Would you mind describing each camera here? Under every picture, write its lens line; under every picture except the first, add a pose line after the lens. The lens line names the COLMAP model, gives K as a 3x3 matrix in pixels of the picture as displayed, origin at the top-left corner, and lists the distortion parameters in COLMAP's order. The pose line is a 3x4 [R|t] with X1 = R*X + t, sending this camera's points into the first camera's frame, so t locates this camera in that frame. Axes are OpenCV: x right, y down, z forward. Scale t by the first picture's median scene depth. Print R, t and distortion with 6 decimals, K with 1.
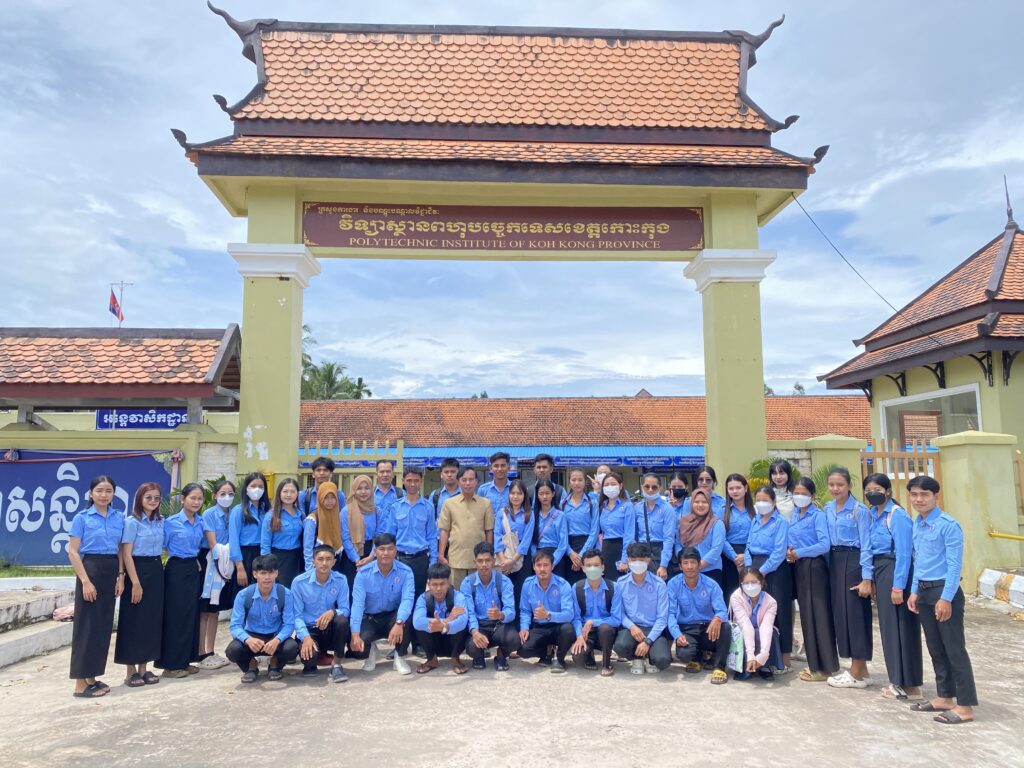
lens RADIAL K [[789.1, 0, 519.0], [0, 789.1, 383.3], [0, 0, 1]] dist [-0.010179, 0.015693]
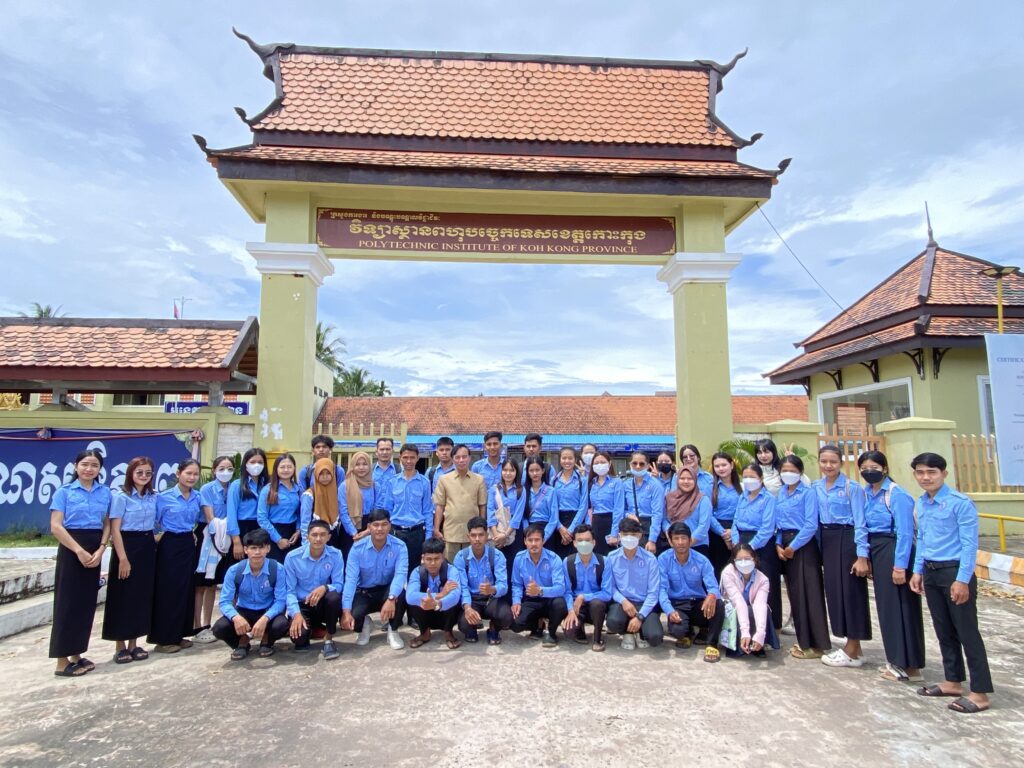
lens RADIAL K [[609.4, 0, 515.0], [0, 609.4, 387.4], [0, 0, 1]] dist [0.020343, -0.021490]
pose [[0.999907, 0.005964, 0.012226, -0.005248], [-0.005953, 0.999982, -0.000967, 0.028877], [-0.012231, 0.000894, 0.999925, 0.177126]]
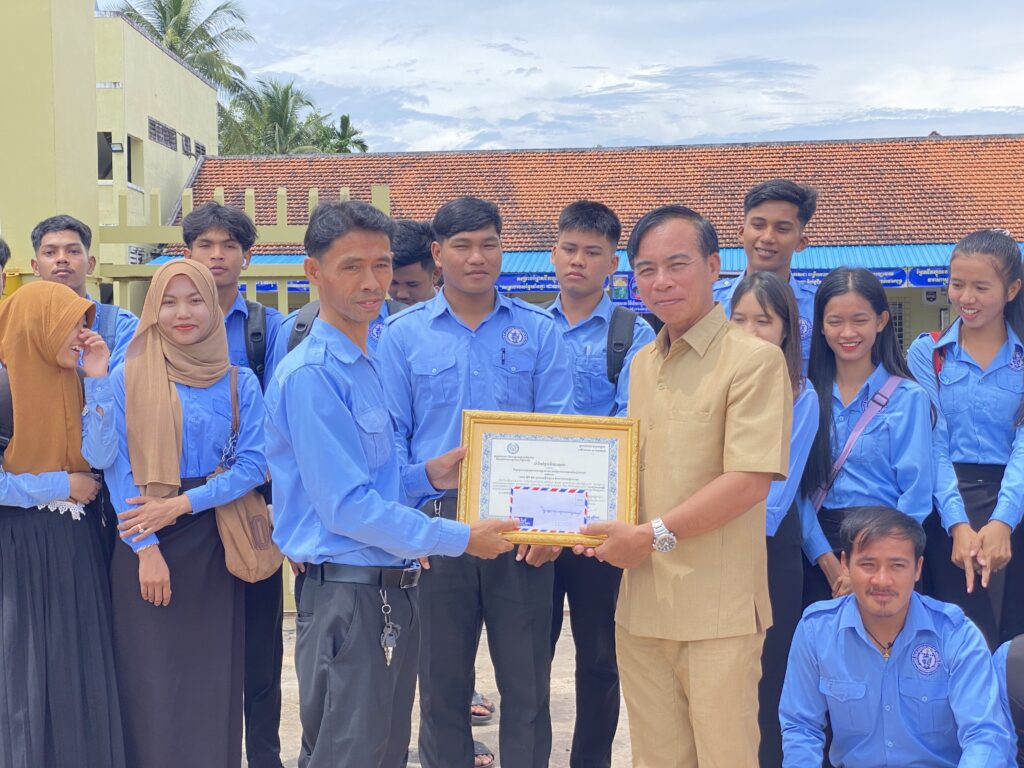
lens RADIAL K [[1546.9, 0, 508.9], [0, 1546.9, 375.6], [0, 0, 1]] dist [0.050135, 0.000000]
pose [[0.995028, 0.001401, -0.099583, -0.037933], [0.013934, 0.988109, 0.153123, 0.066478], [0.098614, -0.153749, 0.983177, 0.396542]]
